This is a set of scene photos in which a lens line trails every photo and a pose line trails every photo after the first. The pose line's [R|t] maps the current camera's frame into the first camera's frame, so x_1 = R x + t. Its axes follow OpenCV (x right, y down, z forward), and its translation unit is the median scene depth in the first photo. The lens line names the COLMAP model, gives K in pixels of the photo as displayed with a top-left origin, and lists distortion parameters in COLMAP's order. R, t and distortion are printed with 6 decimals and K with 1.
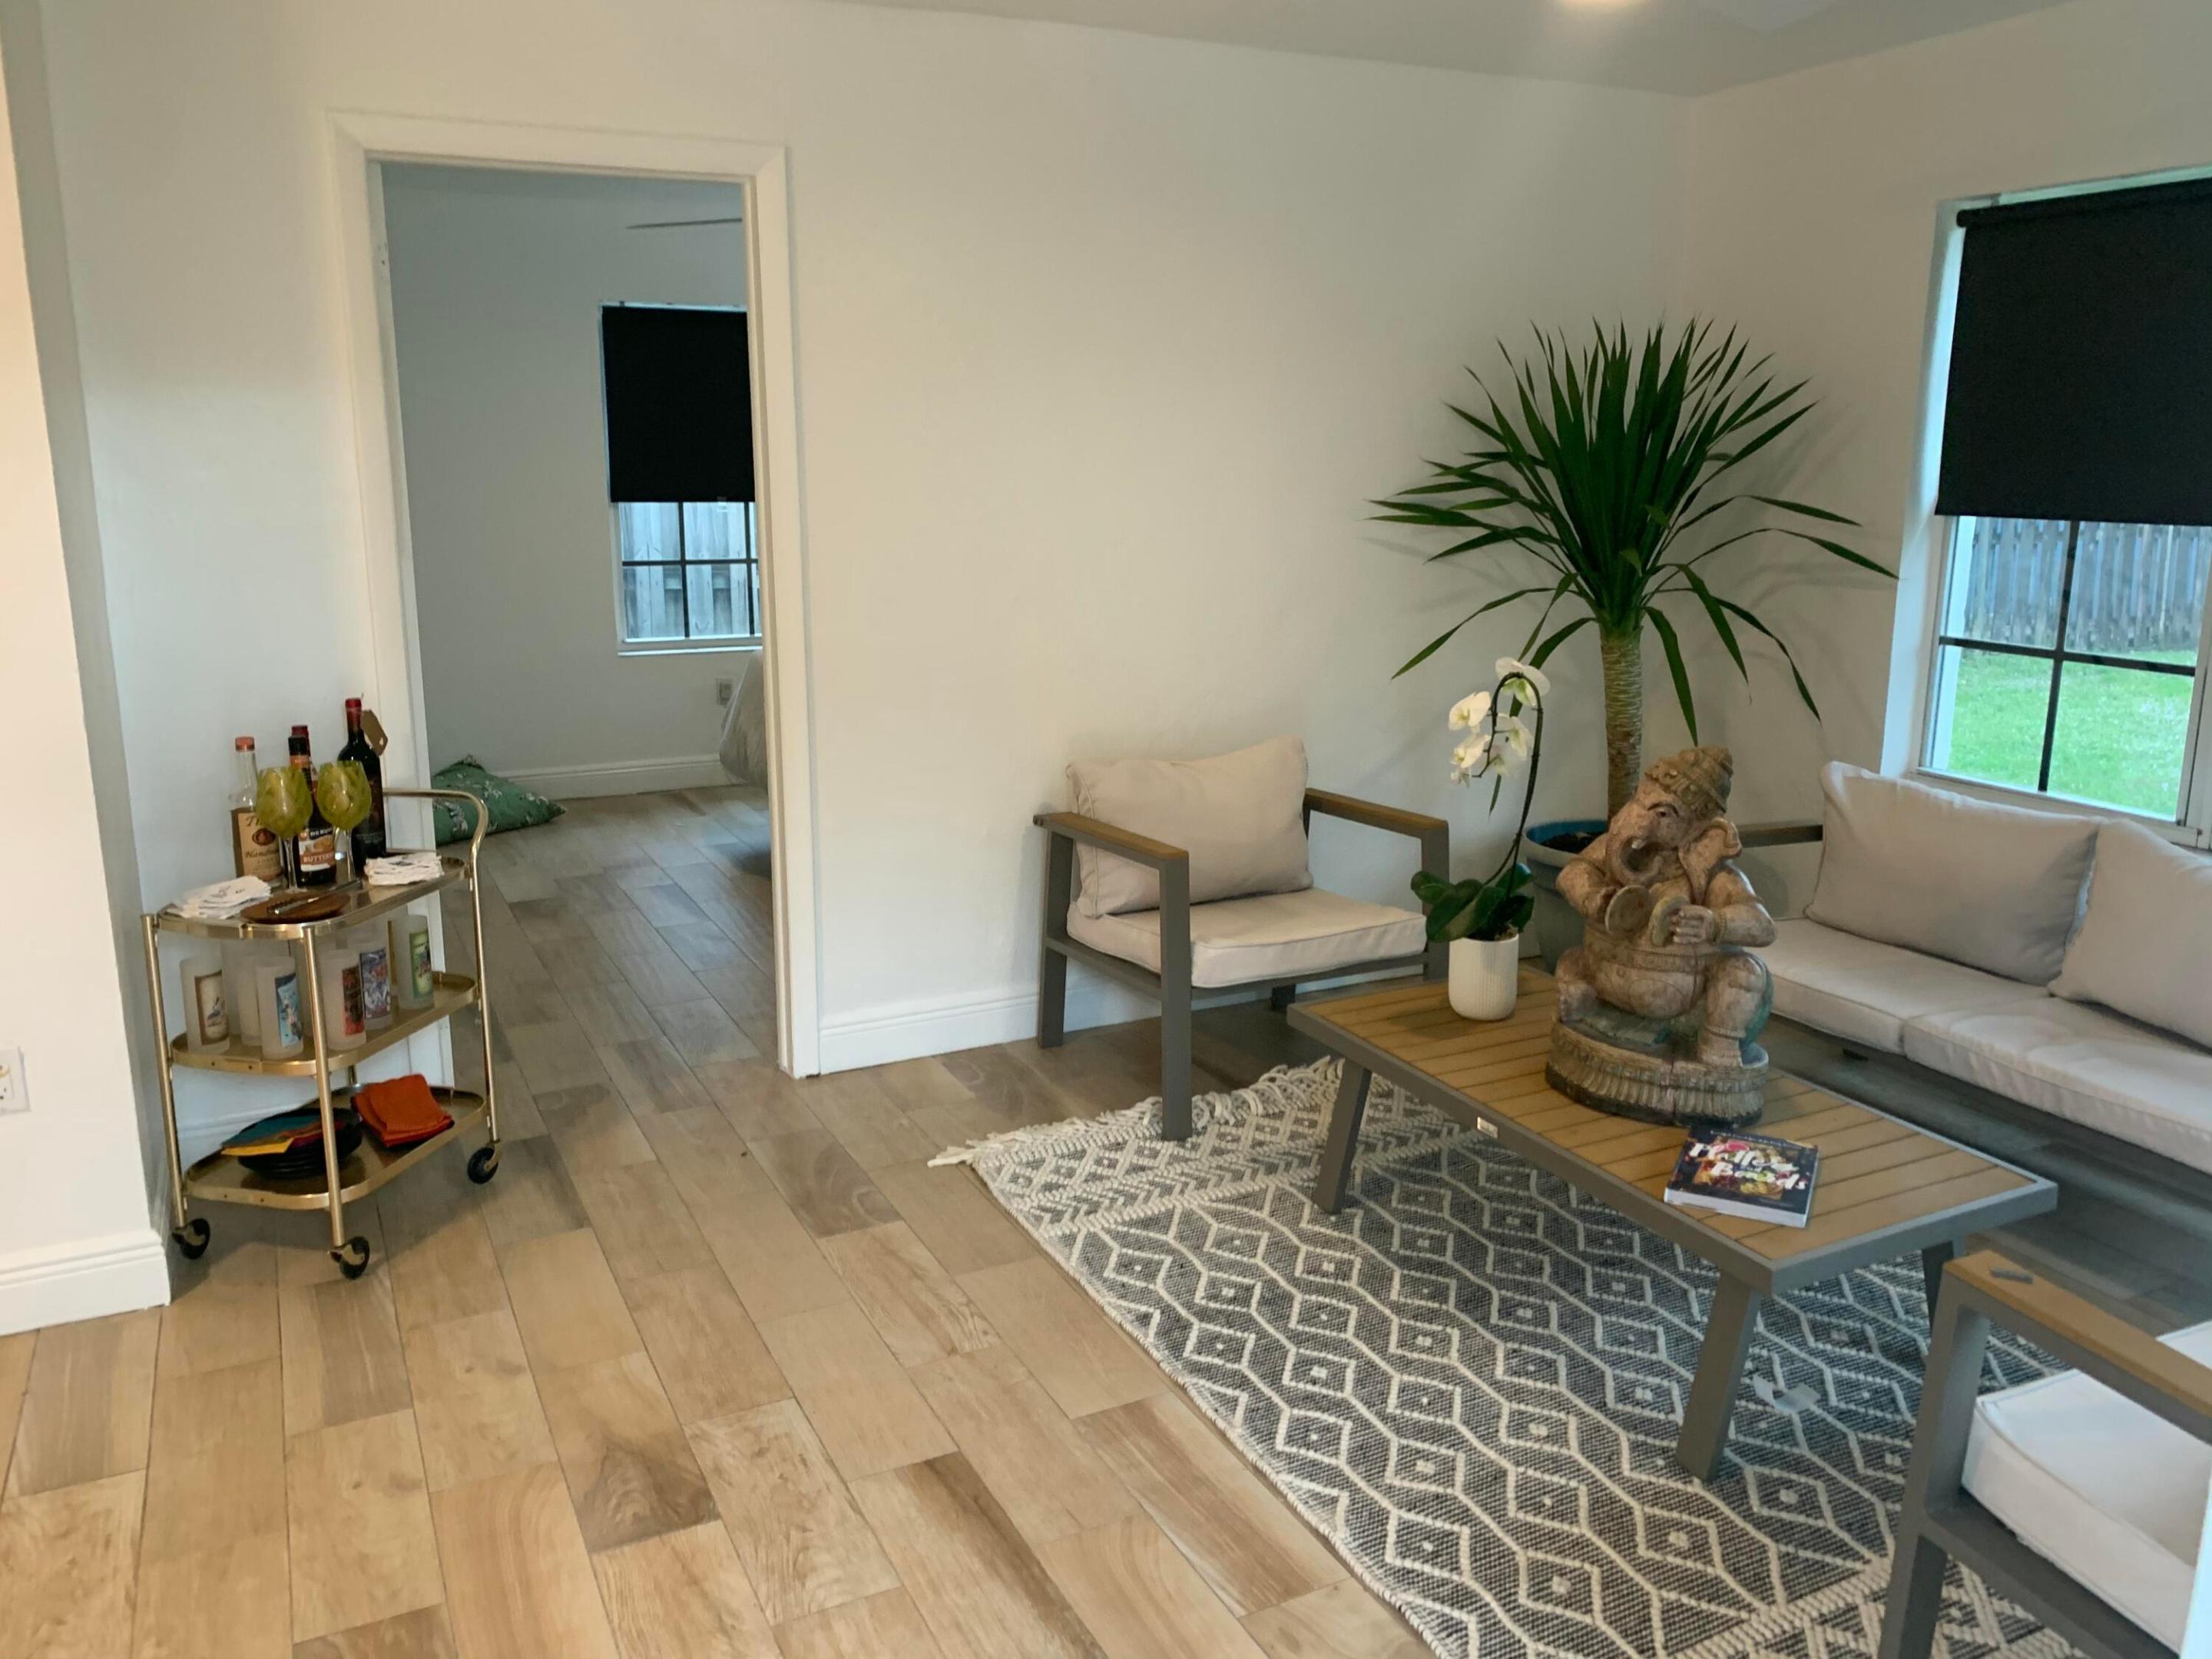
lens RADIAL K [[1704.2, 0, 1092.9], [0, 1704.2, 771.5], [0, 0, 1]] dist [0.054379, -0.086156]
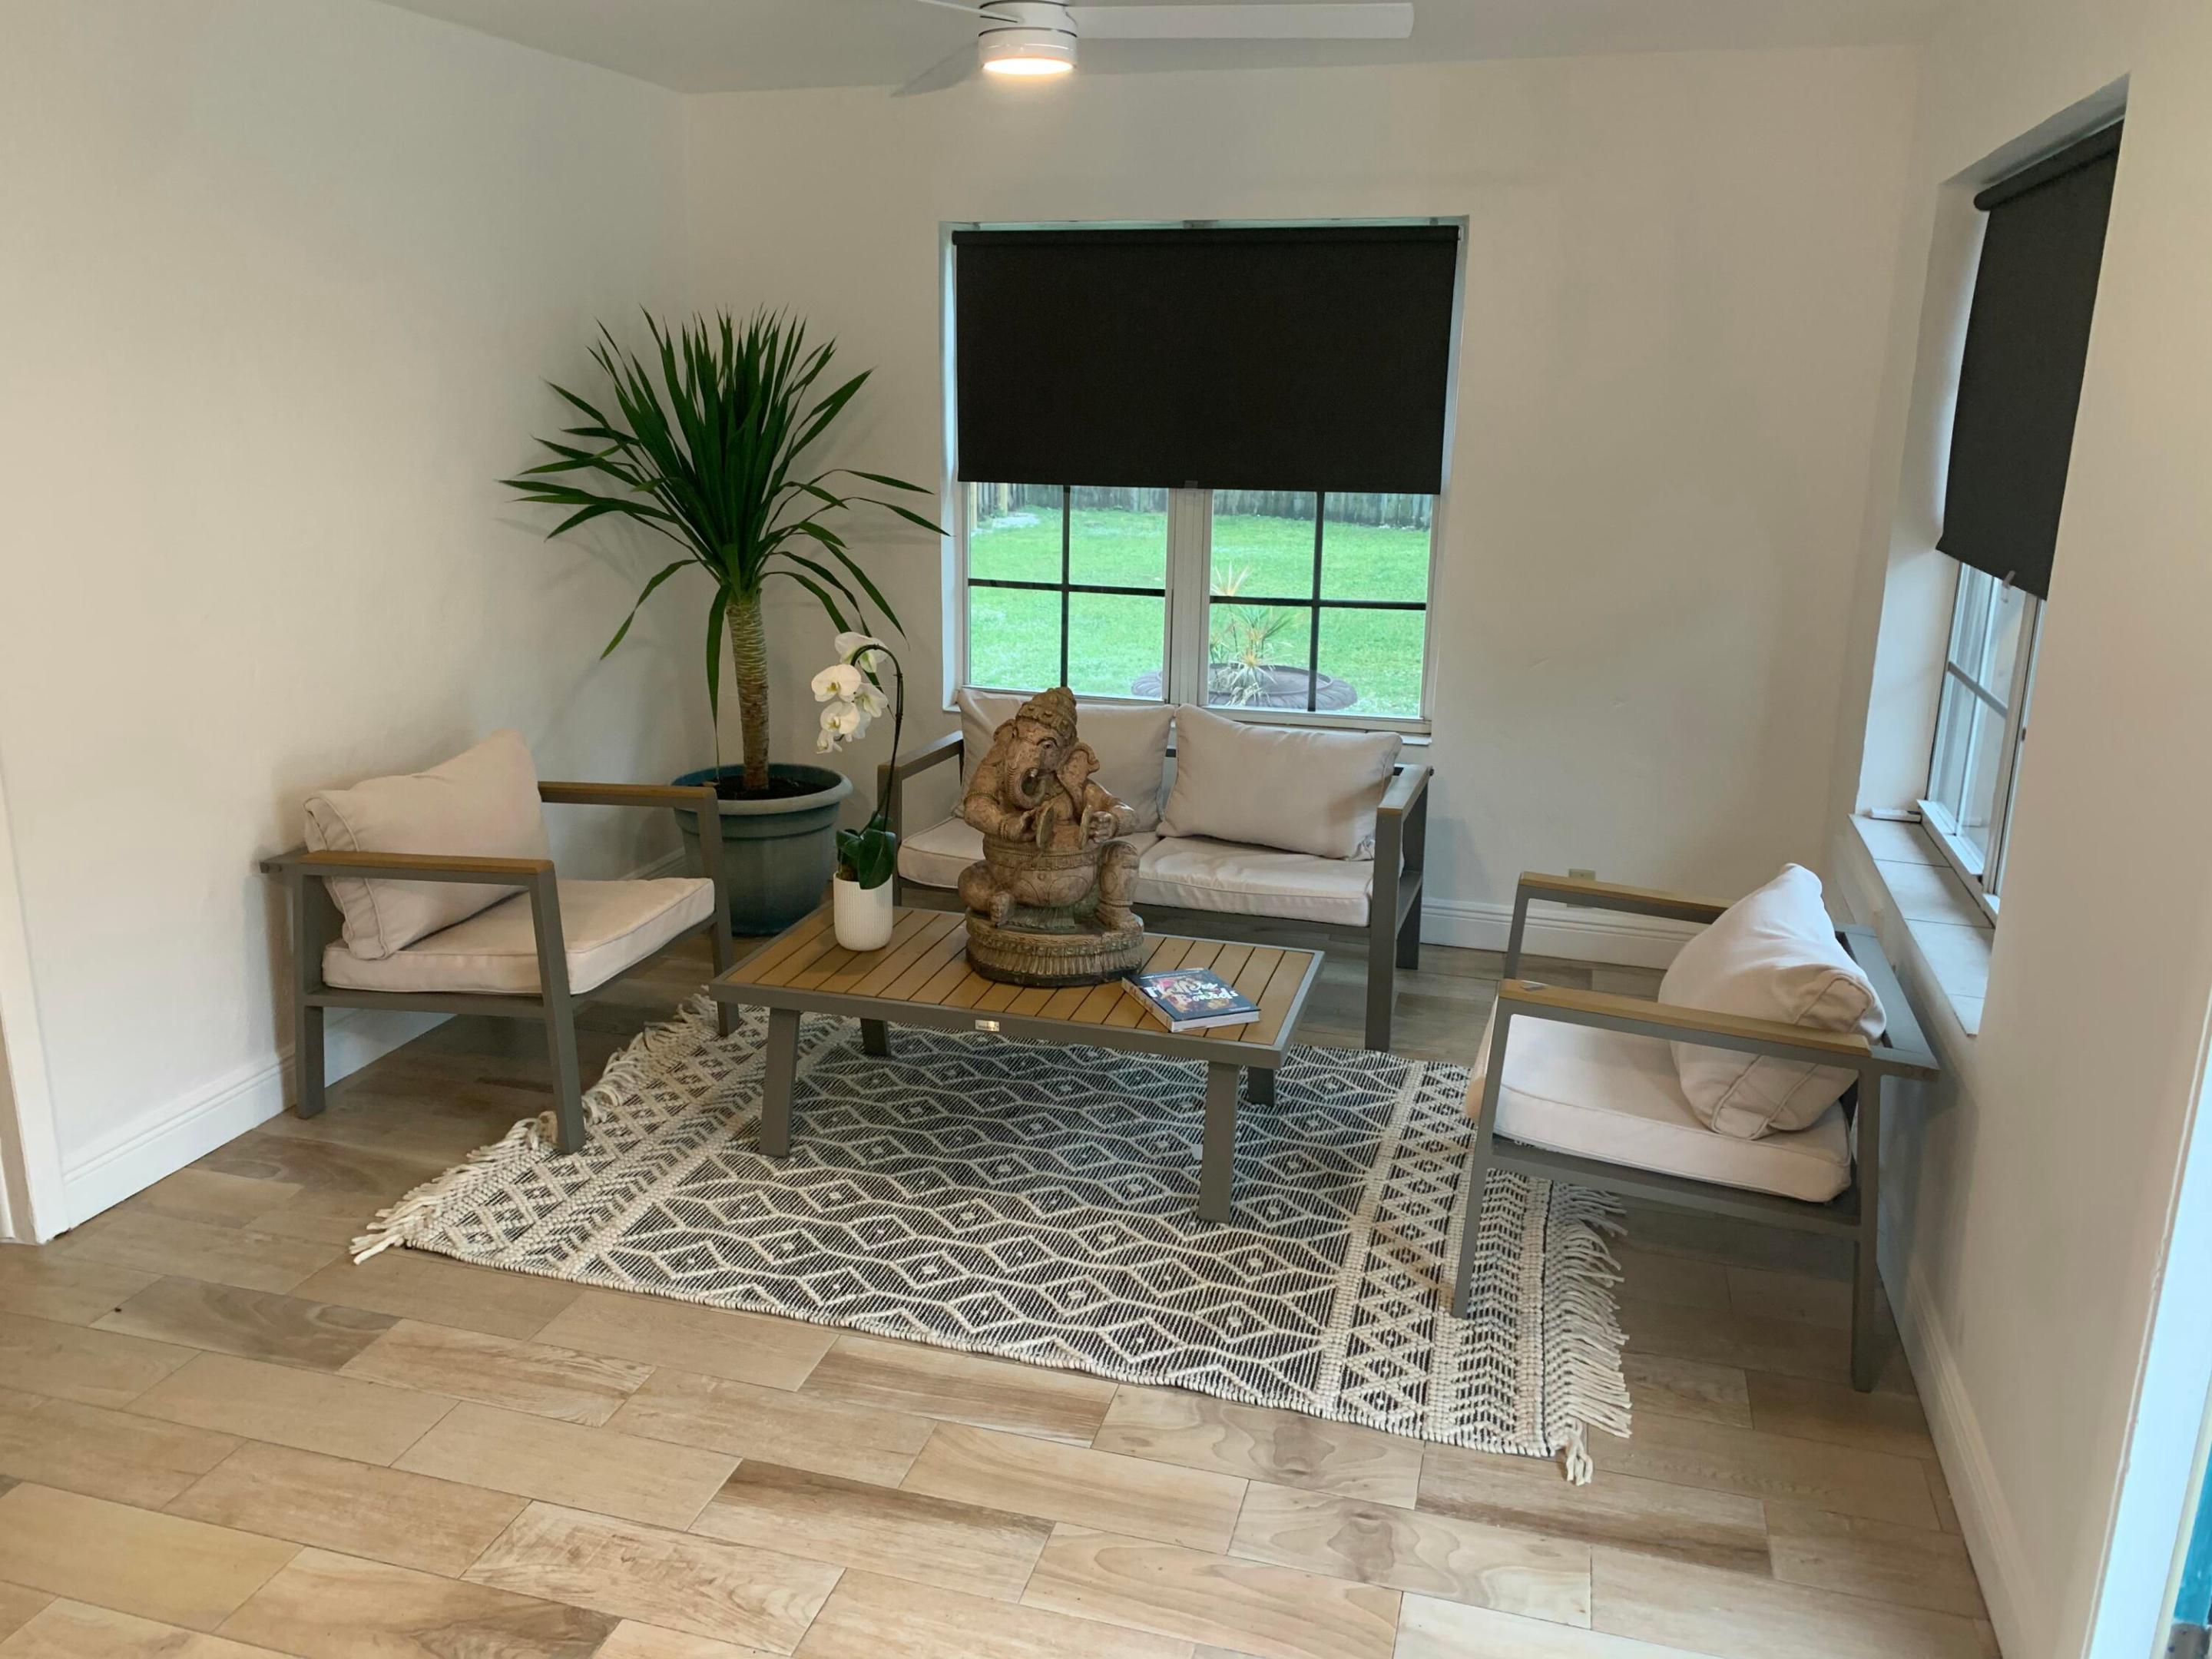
lens RADIAL K [[1704.2, 0, 1106.9], [0, 1704.2, 800.7], [0, 0, 1]] dist [0.054379, -0.086156]
pose [[0.667970, -0.171733, 0.724102, -0.510443], [0.129506, 0.984987, 0.114140, -0.067010], [-0.732833, 0.017534, 0.680182, 0.116901]]
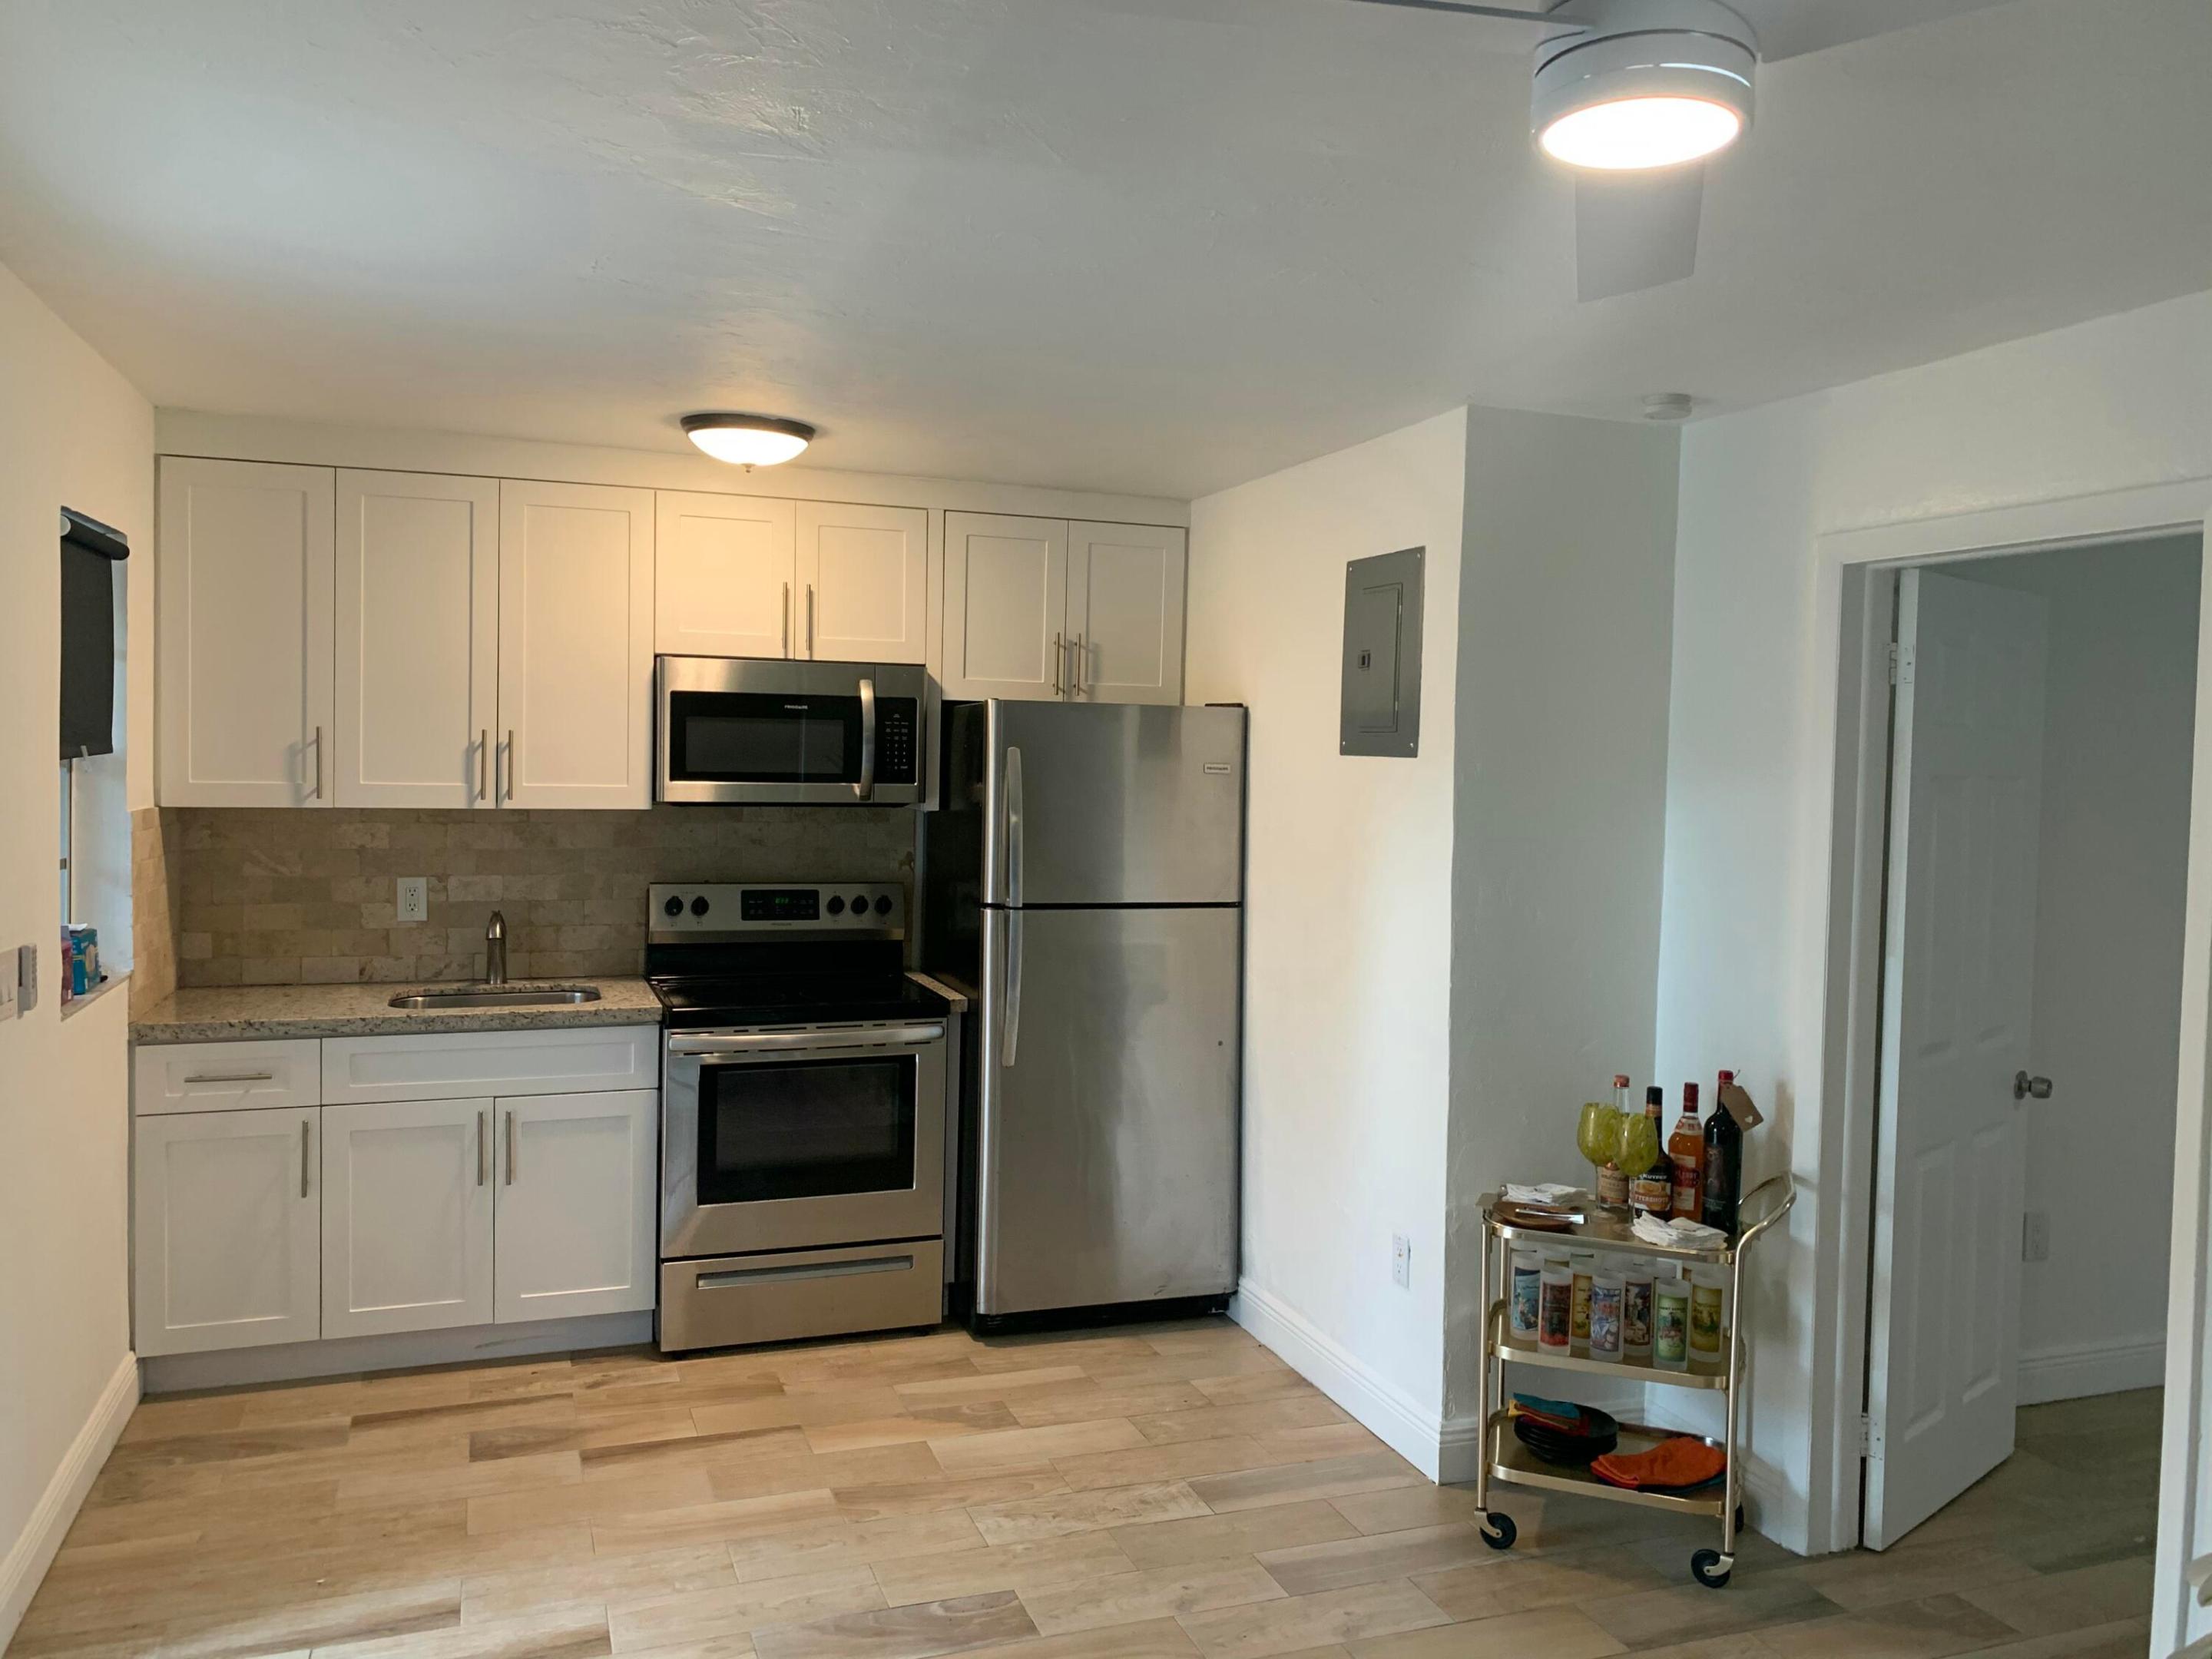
lens RADIAL K [[1704.2, 0, 1082.4], [0, 1704.2, 788.0], [0, 0, 1]] dist [0.054379, -0.086156]
pose [[-0.120549, 0.027115, -0.992337, 0.726500], [-0.214787, 0.975236, 0.052740, -0.200401], [0.969193, 0.219498, -0.111740, 0.758027]]
